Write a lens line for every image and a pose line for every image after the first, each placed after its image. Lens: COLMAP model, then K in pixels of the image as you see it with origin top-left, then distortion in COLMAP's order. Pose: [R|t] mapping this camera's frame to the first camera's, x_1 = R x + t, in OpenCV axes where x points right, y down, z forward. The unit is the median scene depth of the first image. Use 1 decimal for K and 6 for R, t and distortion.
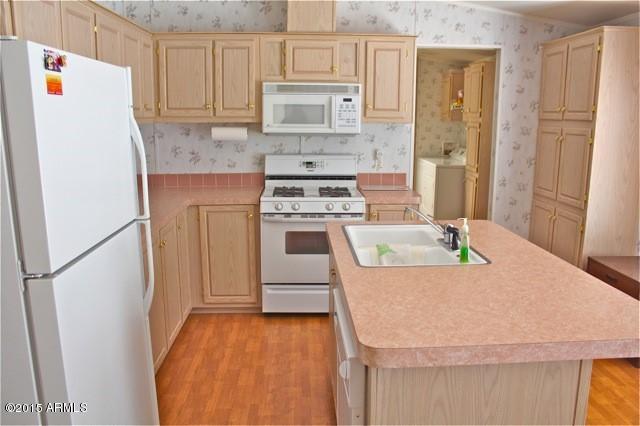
lens RADIAL K [[519.0, 0, 319.0], [0, 519.0, 216.2], [0, 0, 1]] dist [-0.128266, 0.028803]
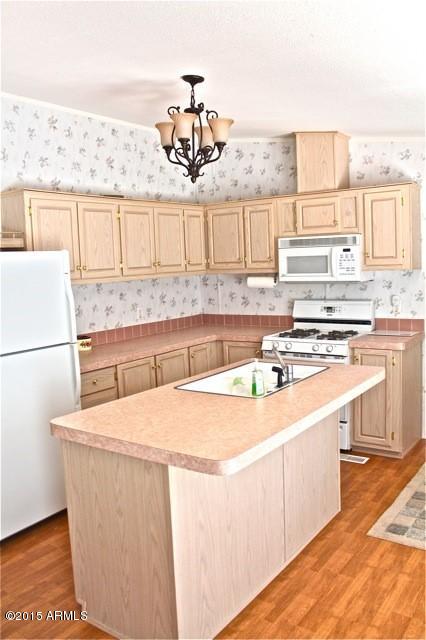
lens RADIAL K [[519.0, 0, 213.4], [0, 519.0, 316.3], [0, 0, 1]] dist [-0.128266, 0.028803]
pose [[0.790561, 0.023617, -0.611927, 0.490044], [-0.070269, 0.996154, -0.052335, -0.012089], [0.608338, 0.084374, 0.789181, -0.003214]]
